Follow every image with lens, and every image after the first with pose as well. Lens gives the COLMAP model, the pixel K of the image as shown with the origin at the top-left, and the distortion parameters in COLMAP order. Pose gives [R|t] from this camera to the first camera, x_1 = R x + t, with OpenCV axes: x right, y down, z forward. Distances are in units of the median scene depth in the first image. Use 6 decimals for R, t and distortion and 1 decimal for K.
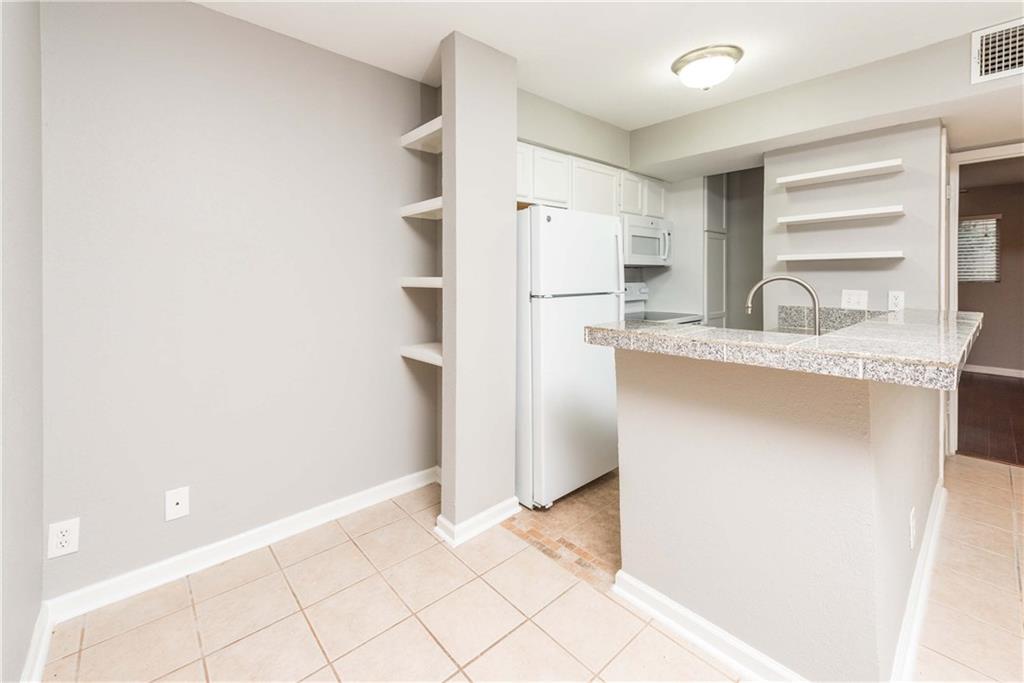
lens RADIAL K [[412.2, 0, 494.6], [0, 412.2, 276.7], [0, 0, 1]] dist [0.001538, -0.000725]
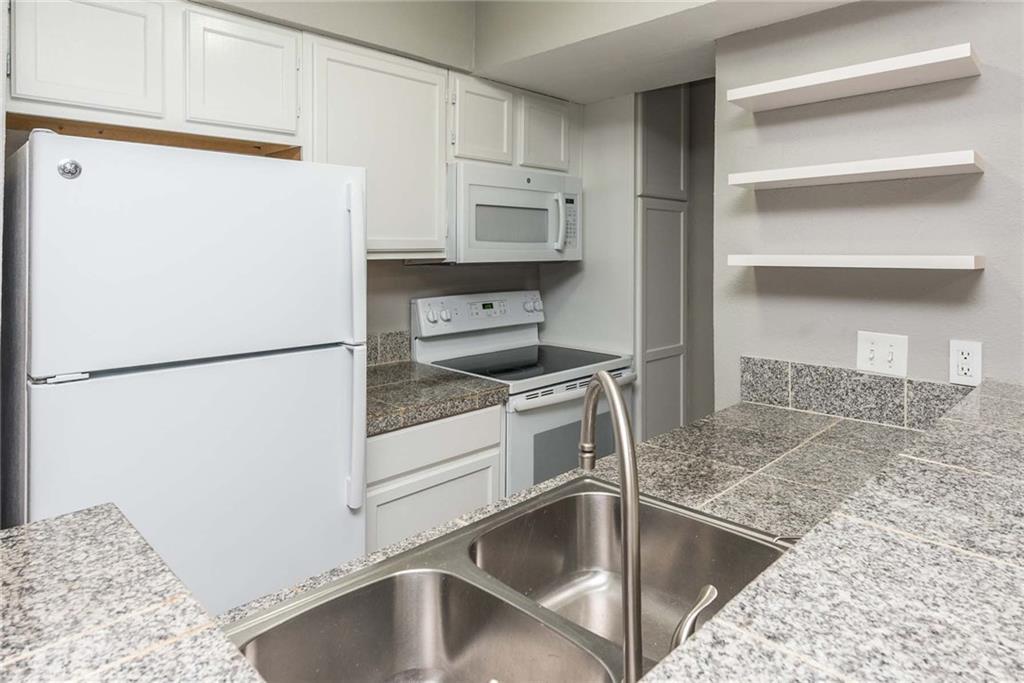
lens RADIAL K [[591.0, 0, 498.3], [0, 591.0, 241.4], [0, 0, 1]] dist [0.007803, 0.000836]
pose [[0.997721, 0.006051, 0.067207, 0.365664], [-0.005053, 0.999875, -0.015011, -0.053088], [-0.067289, 0.014637, 0.997626, 0.335053]]
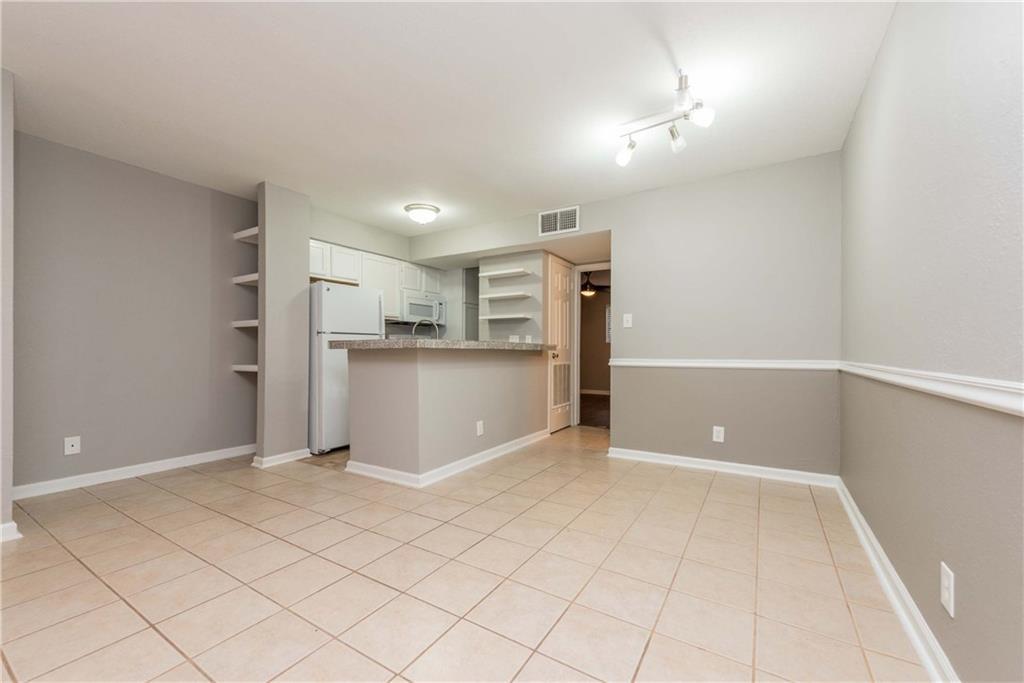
lens RADIAL K [[412.2, 0, 513.0], [0, 412.2, 349.7], [0, 0, 1]] dist [0.001538, -0.000725]
pose [[0.949293, 0.003639, 0.314371, 0.251766], [-0.001486, 0.999974, -0.007087, 0.101140], [-0.314389, 0.006261, 0.949274, -0.717315]]
